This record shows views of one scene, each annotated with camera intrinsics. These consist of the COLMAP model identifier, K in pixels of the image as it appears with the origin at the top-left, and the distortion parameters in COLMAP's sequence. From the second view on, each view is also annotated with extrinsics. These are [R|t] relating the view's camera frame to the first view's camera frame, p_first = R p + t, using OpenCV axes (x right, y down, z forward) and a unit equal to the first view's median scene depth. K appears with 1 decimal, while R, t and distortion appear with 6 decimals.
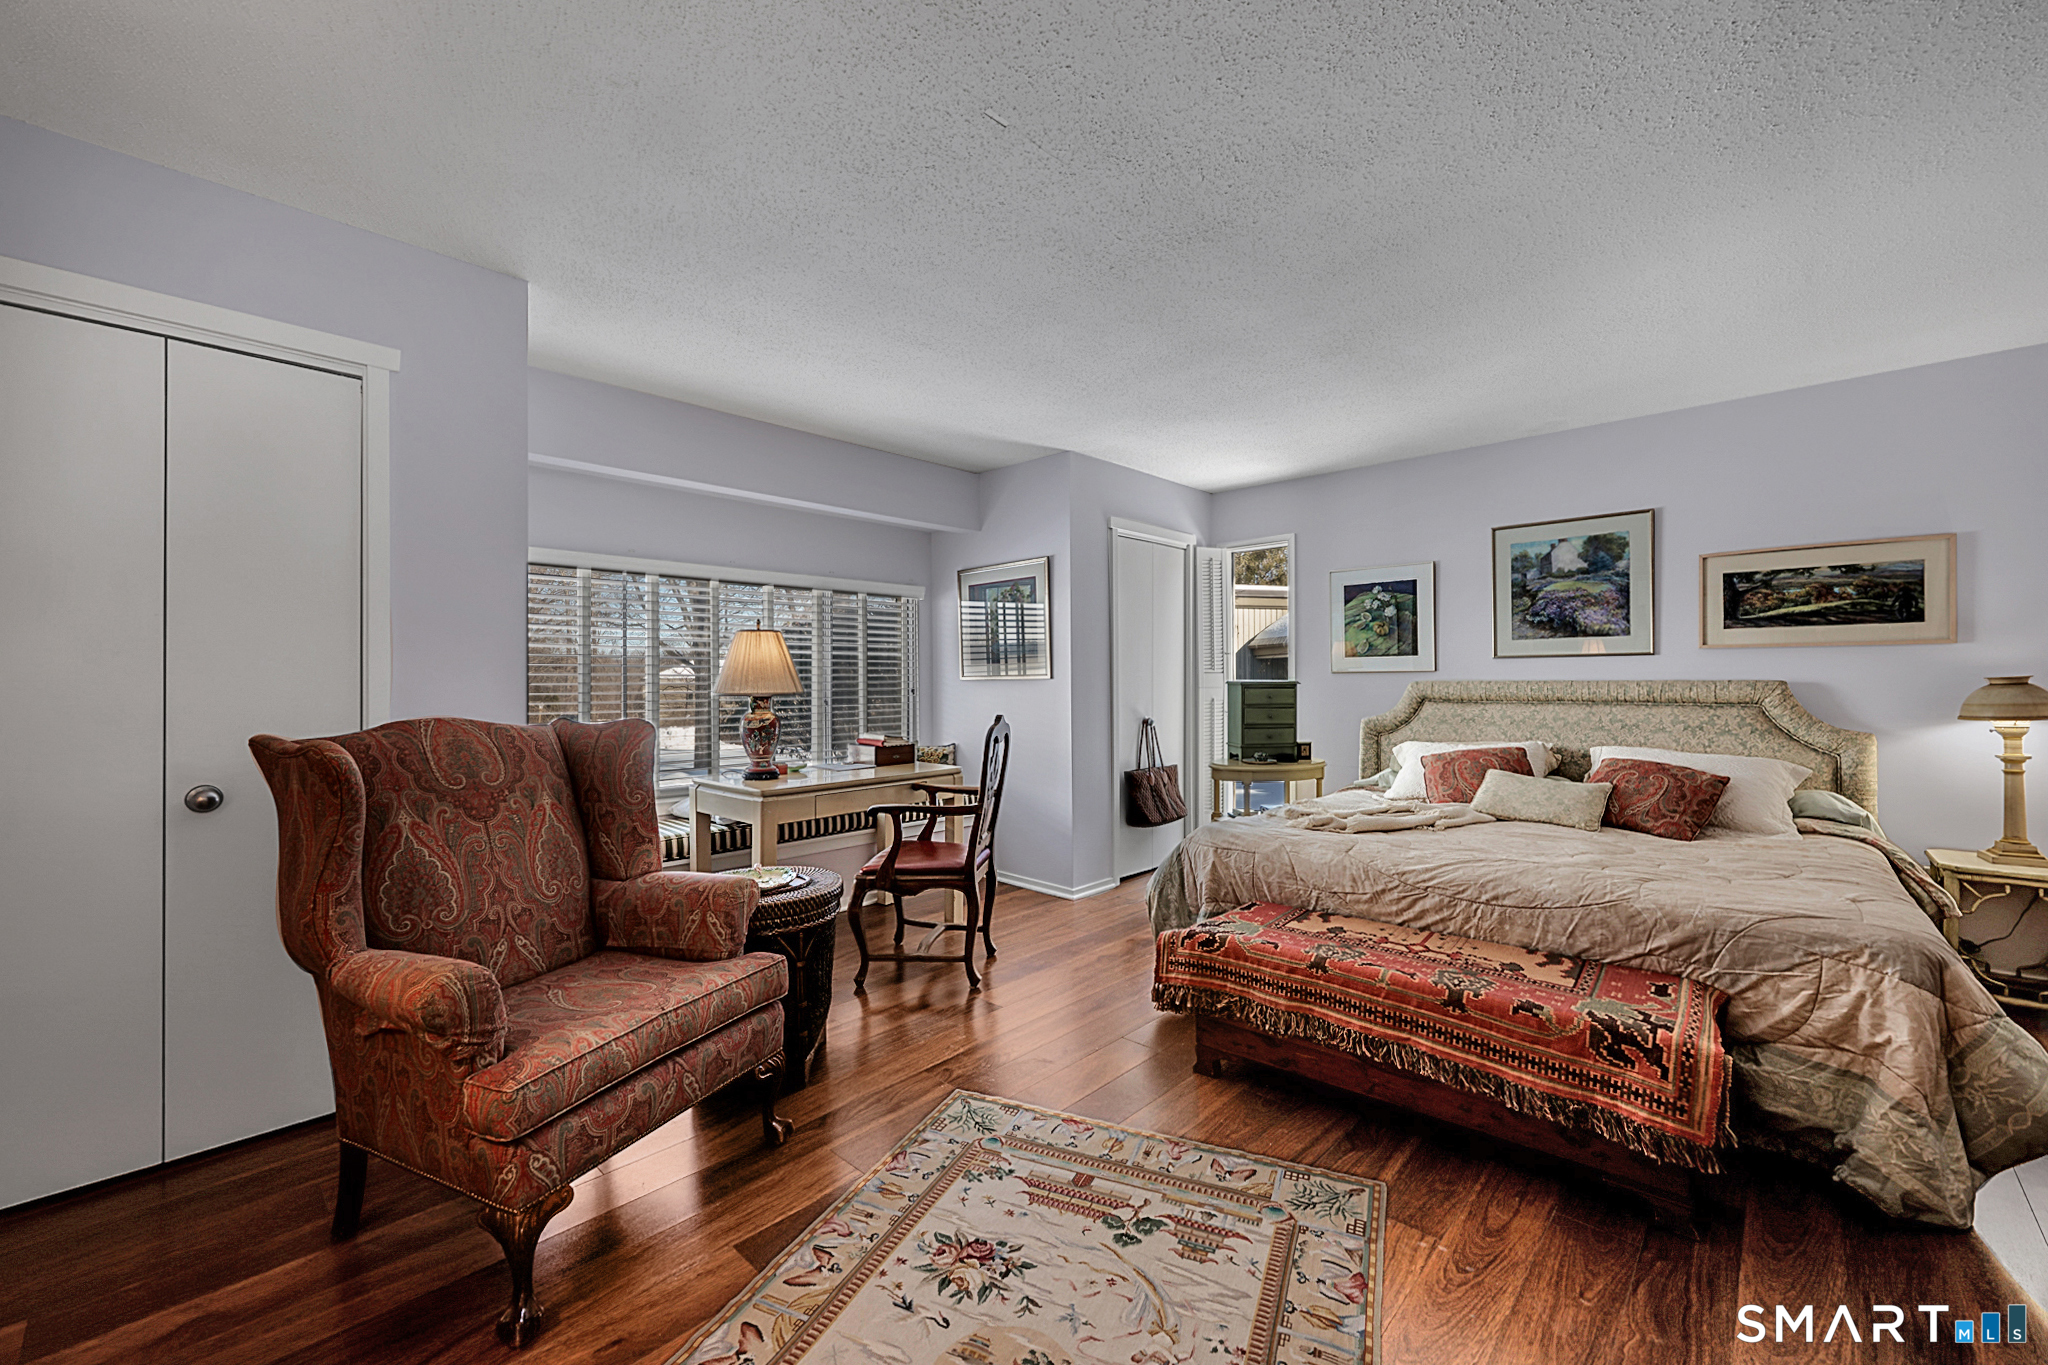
lens RADIAL K [[820.3, 0, 1025.6], [0, 820.3, 680.4], [0, 0, 1]] dist [0.000230, 0.000507]
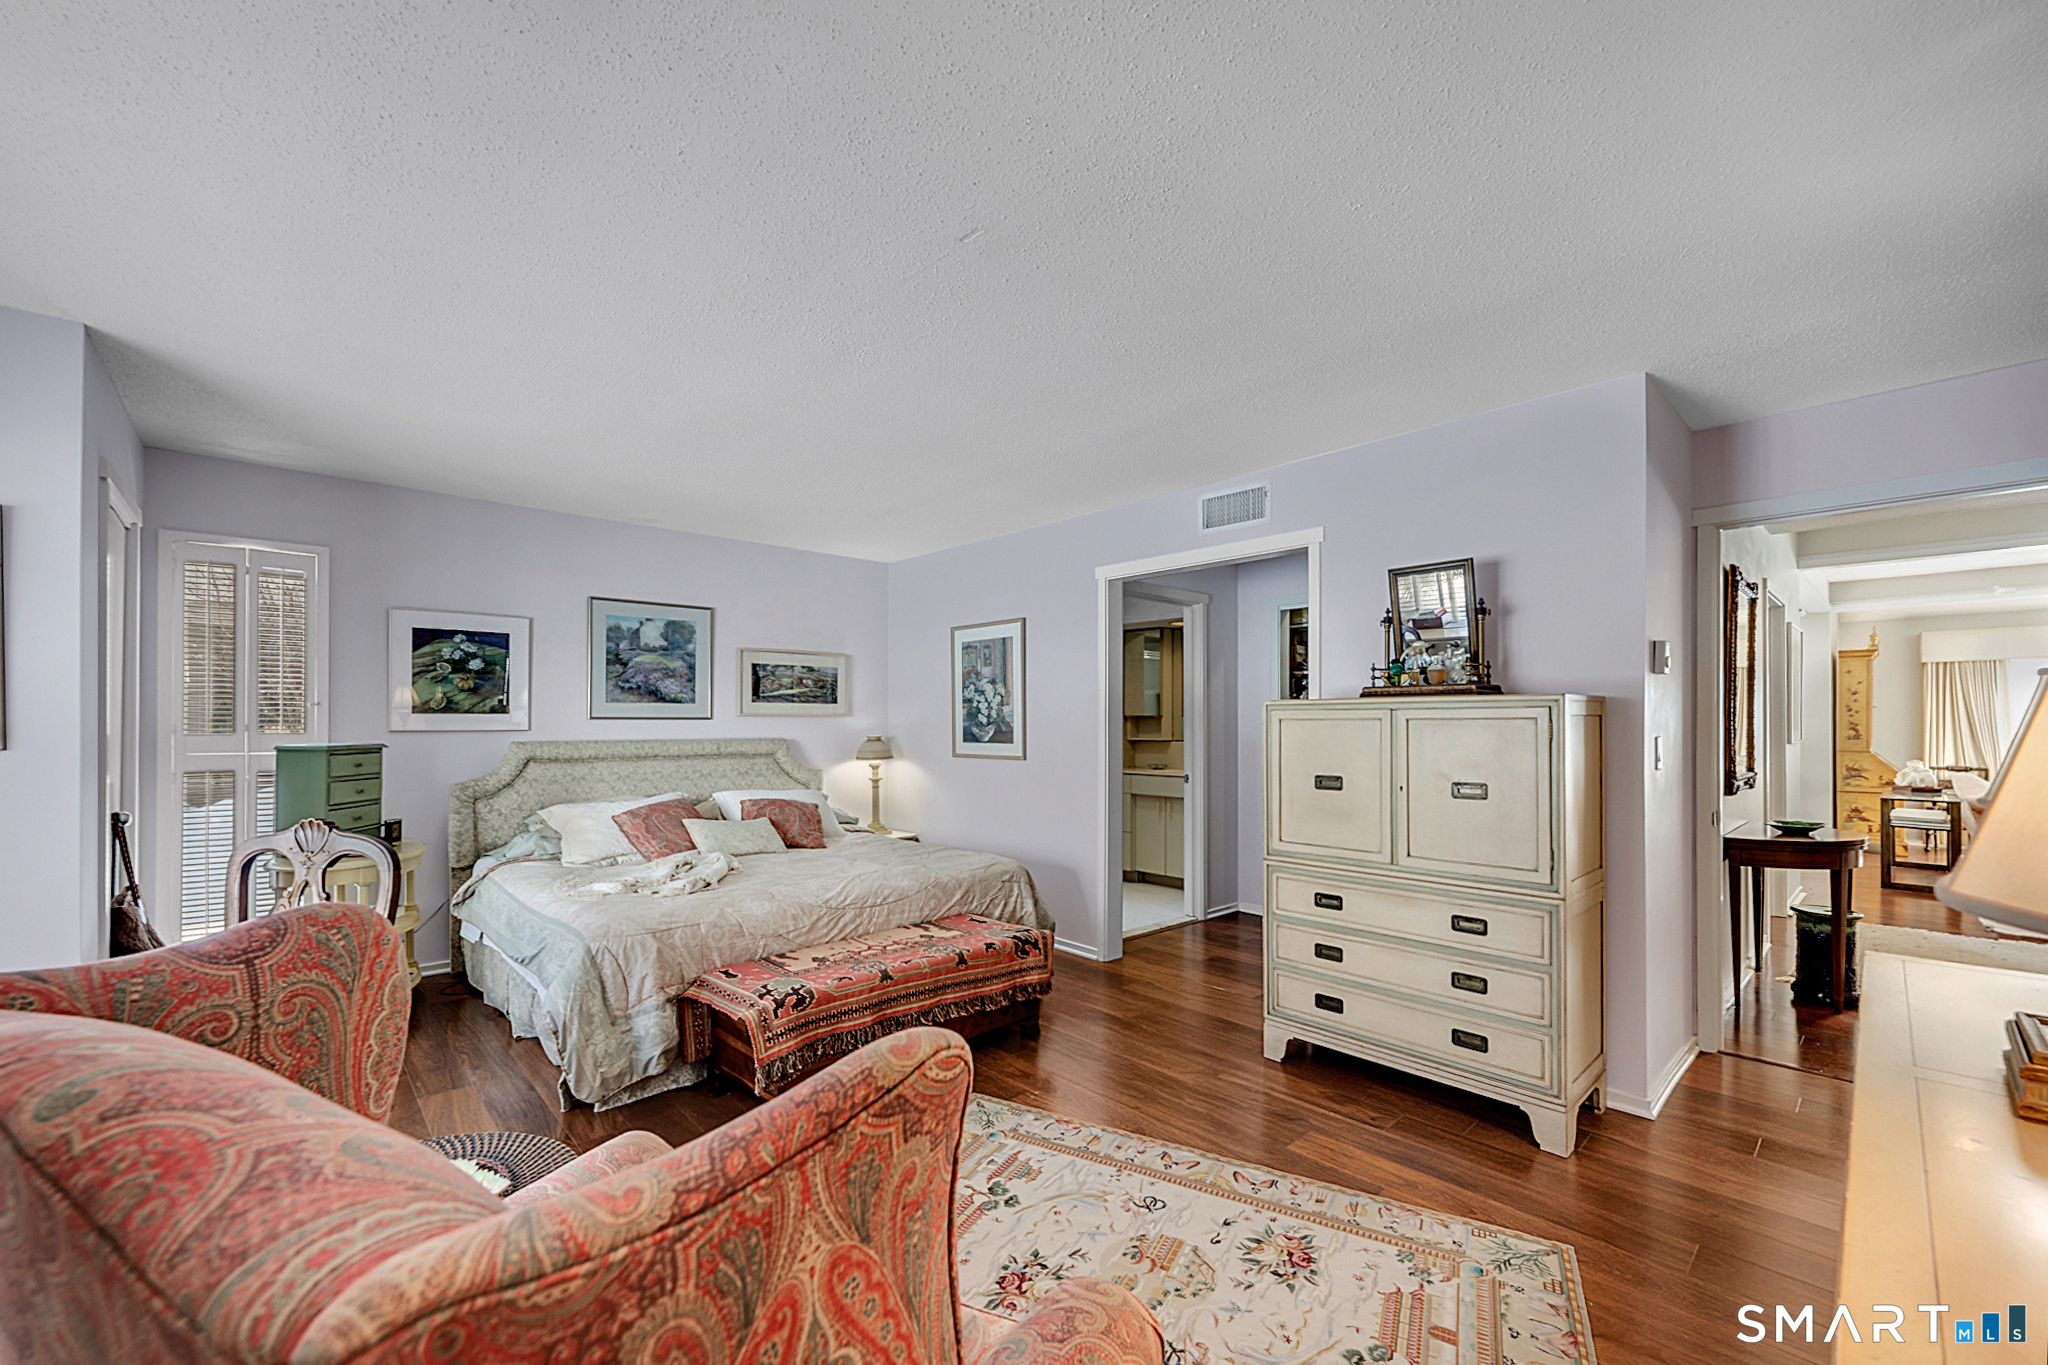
lens RADIAL K [[820.3, 0, 1044.4], [0, 820.3, 720.3], [0, 0, 1]] dist [0.000230, 0.000507]
pose [[0.052574, 0.007626, 0.998588, -0.608810], [-0.003072, 0.999967, -0.007474, -0.025538], [-0.998612, -0.002674, 0.052595, 0.473990]]
